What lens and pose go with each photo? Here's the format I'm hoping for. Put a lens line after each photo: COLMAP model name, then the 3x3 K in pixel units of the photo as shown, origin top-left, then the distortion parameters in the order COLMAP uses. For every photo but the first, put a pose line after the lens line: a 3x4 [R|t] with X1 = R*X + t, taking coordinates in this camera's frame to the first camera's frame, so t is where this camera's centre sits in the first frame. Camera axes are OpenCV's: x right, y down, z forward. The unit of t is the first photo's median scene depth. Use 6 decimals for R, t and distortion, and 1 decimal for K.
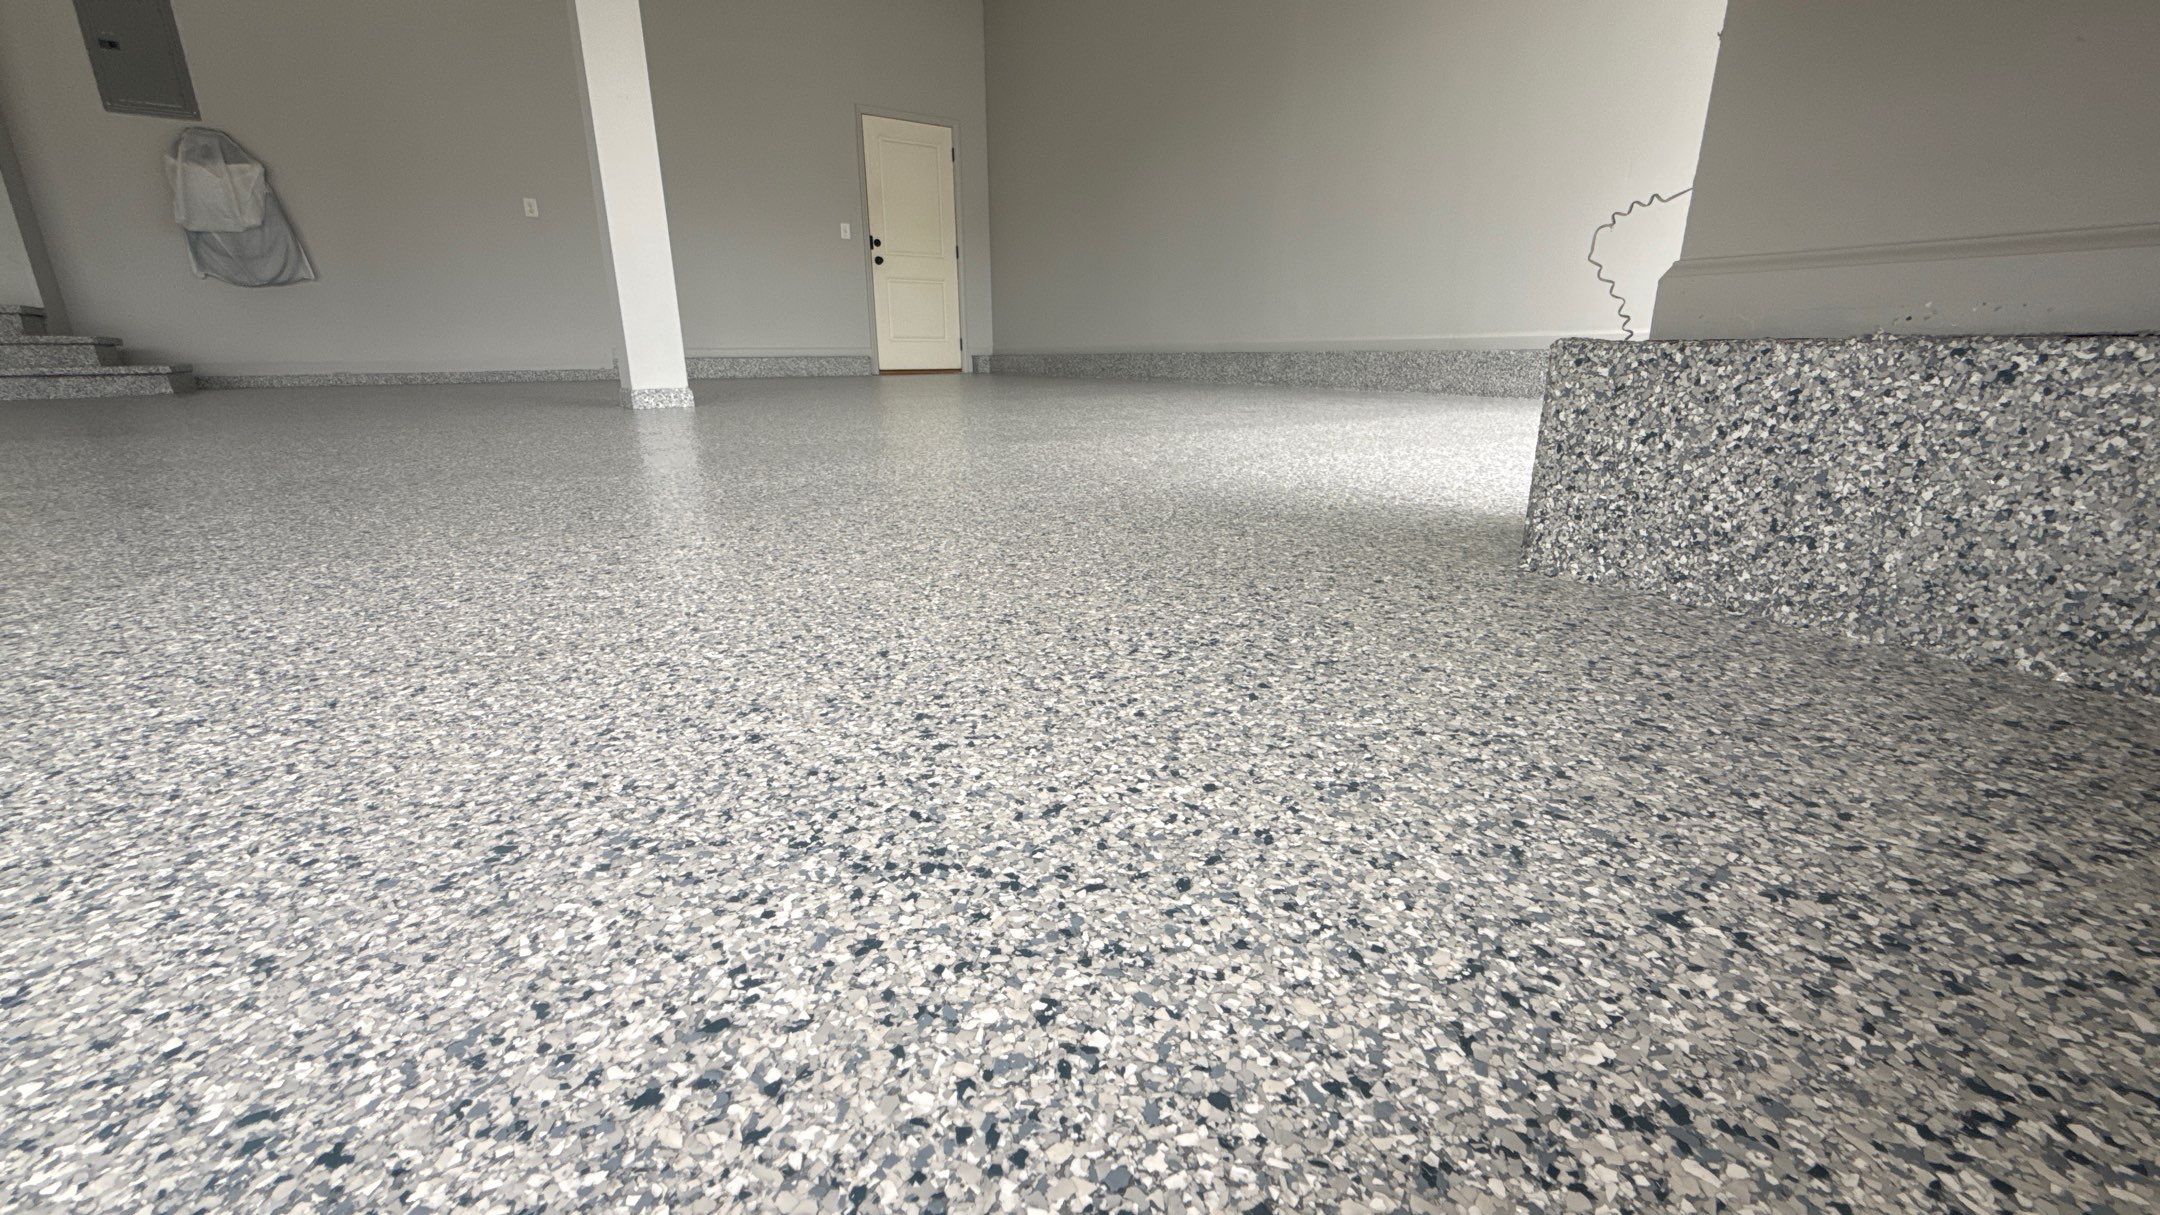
lens RADIAL K [[857.5, 0, 1079.6], [0, 857.5, 609.2], [0, 0, 1]] dist [-0.000099, -0.000053]
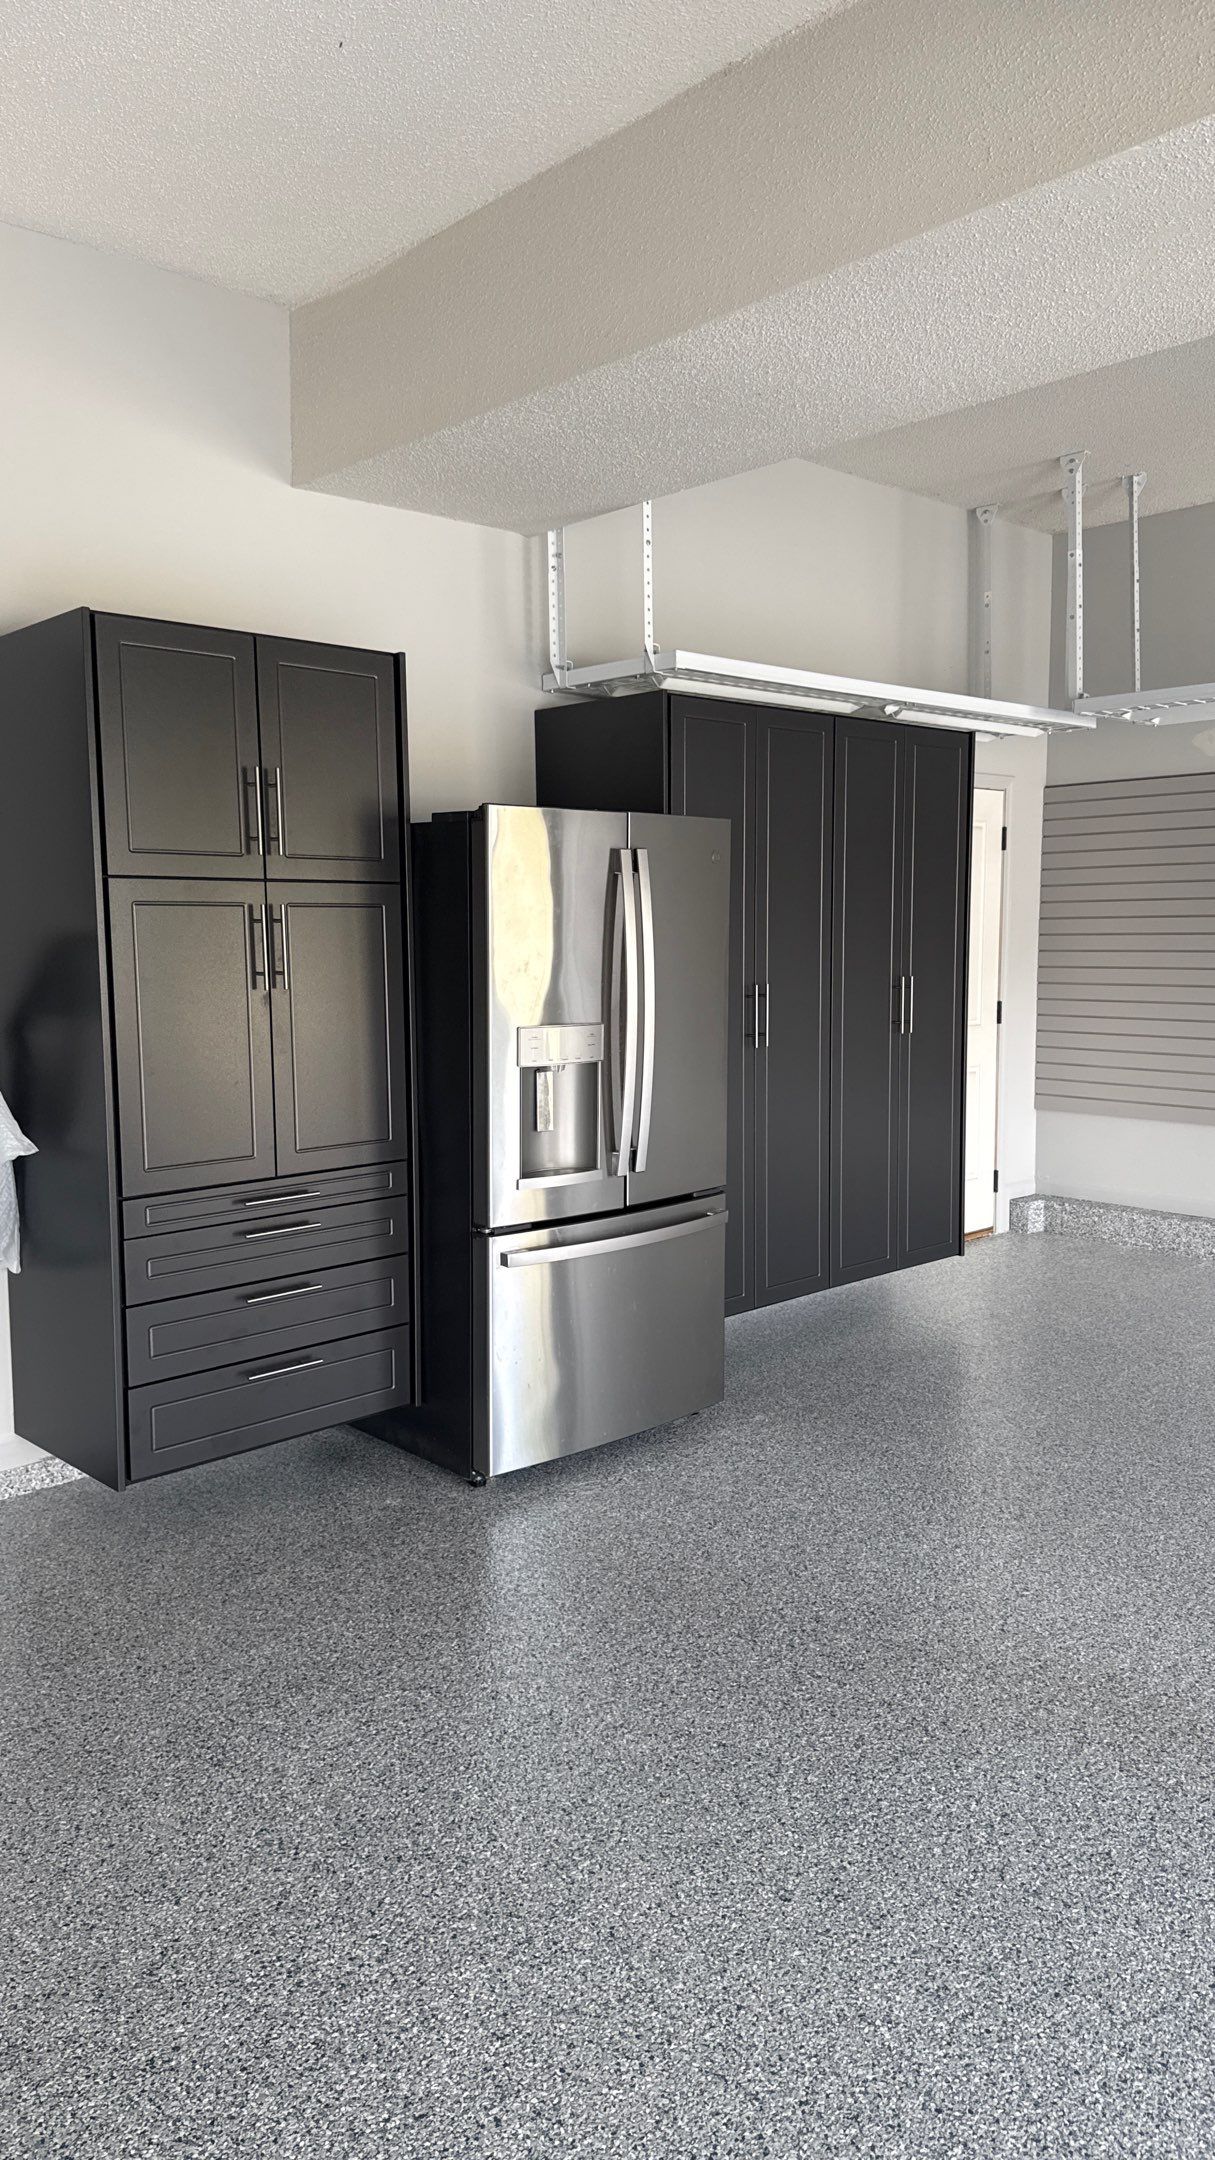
lens RADIAL K [[1532.3, 0, 628.4], [0, 1532.3, 1075.0], [0, 0, 1]] dist [0.056771, -0.009169]
pose [[0.985923, -0.014537, 0.166565, -1.161477], [0.044912, 0.982626, -0.180081, -0.504613], [-0.161053, 0.185027, 0.969447, 0.343926]]
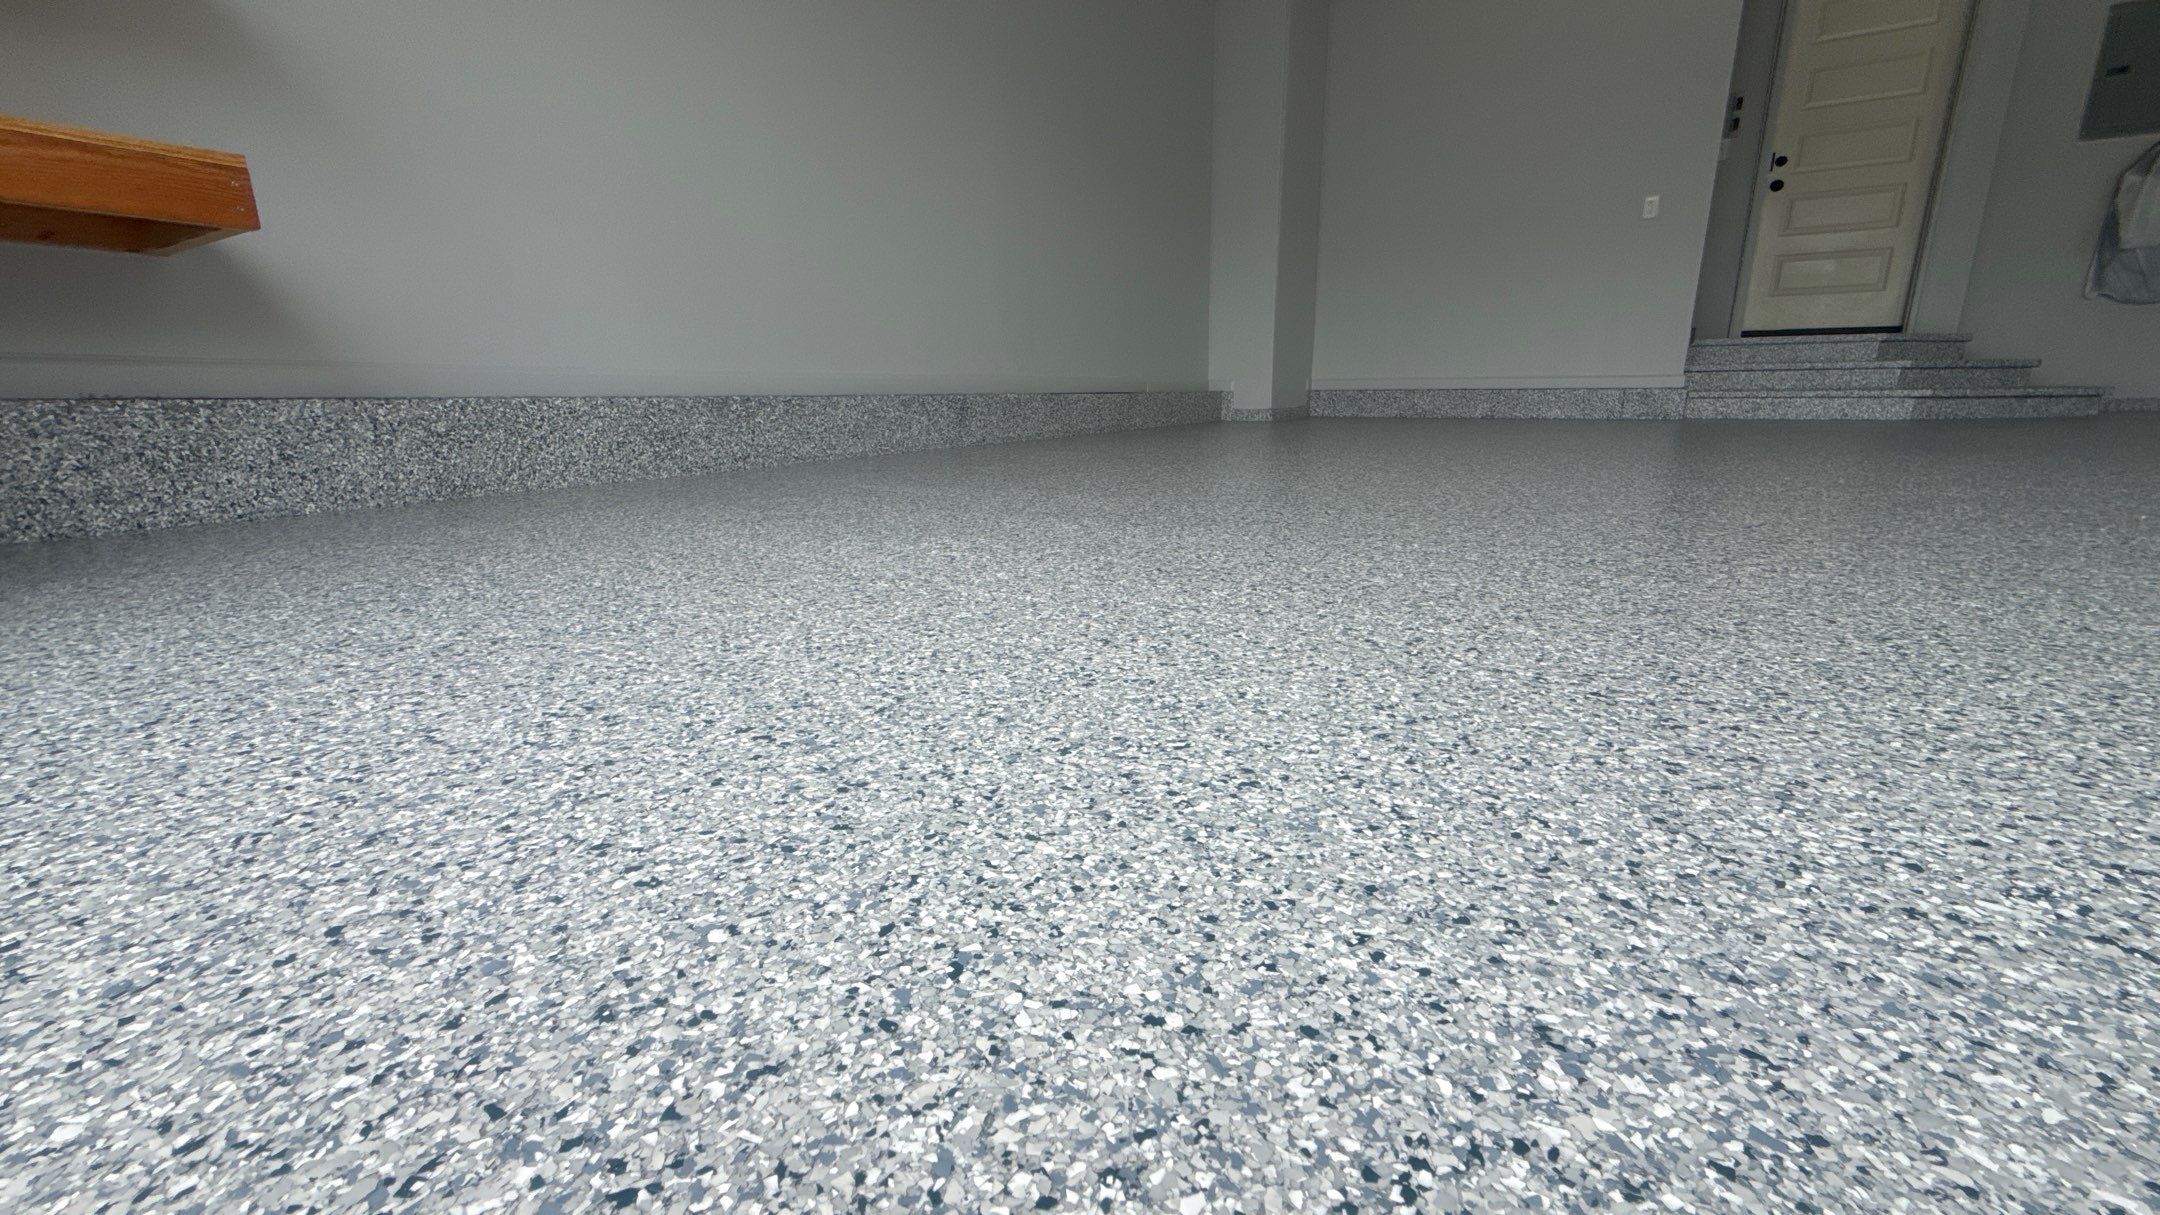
lens RADIAL K [[847.5, 0, 1073.1], [0, 847.5, 610.3], [0, 0, 1]] dist [-0.000766, -0.000969]
pose [[0.391134, 0.229120, -0.891357, -0.812001], [-0.253563, 0.957859, 0.134949, 0.172515], [0.884714, 0.173232, 0.432748, -0.557154]]
